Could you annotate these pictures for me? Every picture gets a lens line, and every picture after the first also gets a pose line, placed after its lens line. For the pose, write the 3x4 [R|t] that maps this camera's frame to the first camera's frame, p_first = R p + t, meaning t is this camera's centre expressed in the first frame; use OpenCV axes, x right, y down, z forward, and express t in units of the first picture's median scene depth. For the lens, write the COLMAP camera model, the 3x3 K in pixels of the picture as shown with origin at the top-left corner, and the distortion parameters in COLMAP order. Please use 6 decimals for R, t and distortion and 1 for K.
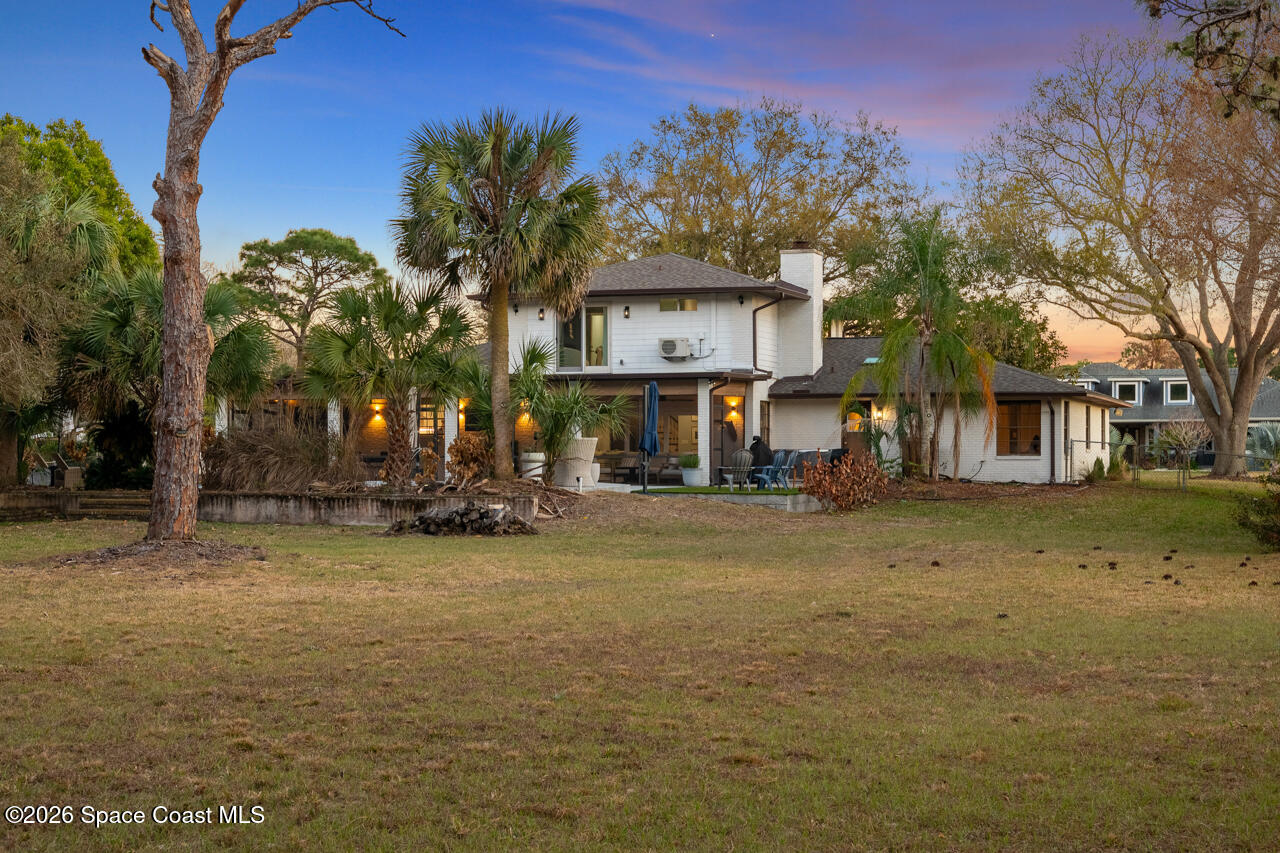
lens RADIAL K [[1906.4, 0, 640.1], [0, 1906.4, 426.6], [0, 0, 1]] dist [0.064541, 0.000000]
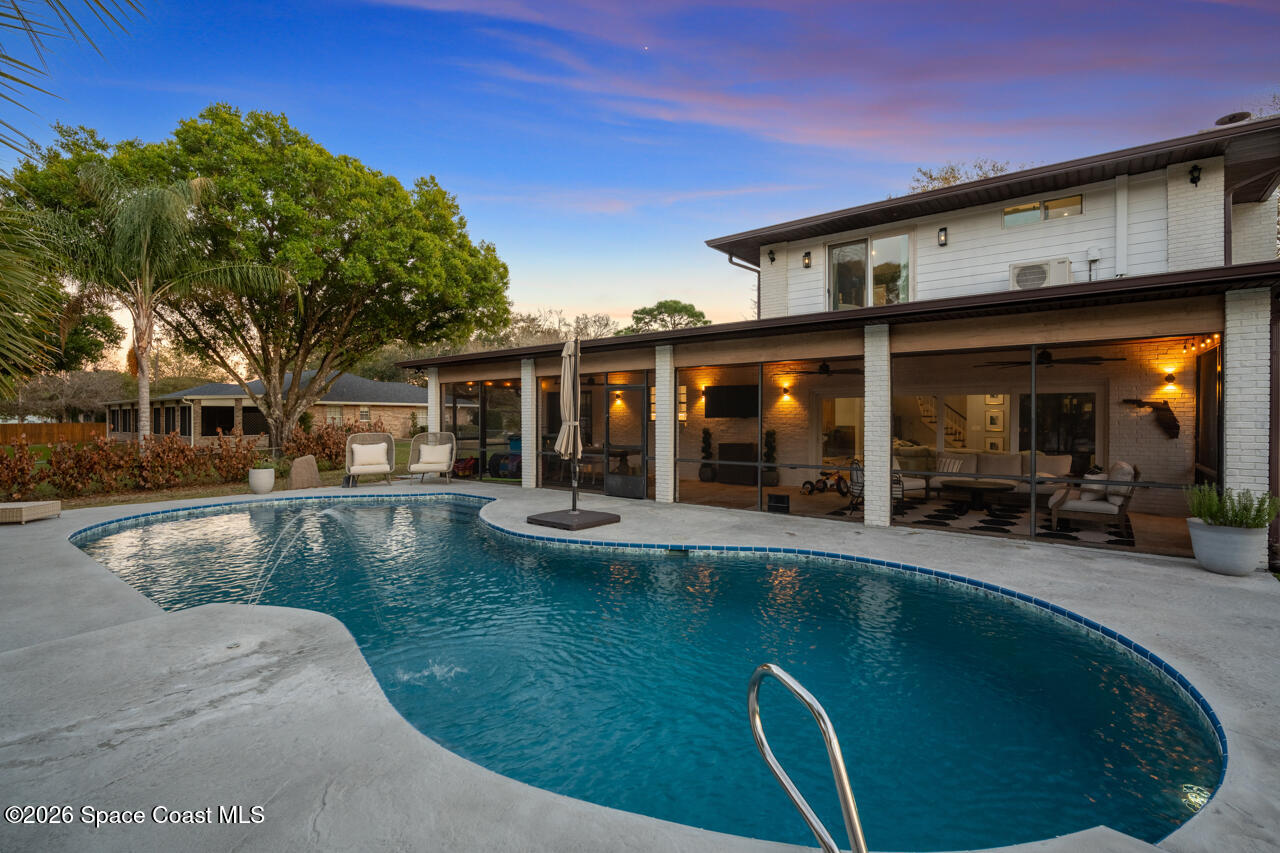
lens RADIAL K [[581.4, 0, 639.2], [0, 581.4, 415.3], [0, 0, 1]] dist [-0.004943, 0.000100]
pose [[0.947650, -0.001307, -0.319309, -0.041504], [0.004334, 0.999952, 0.008771, -0.000978], [0.319282, -0.009696, 0.947610, 0.766465]]
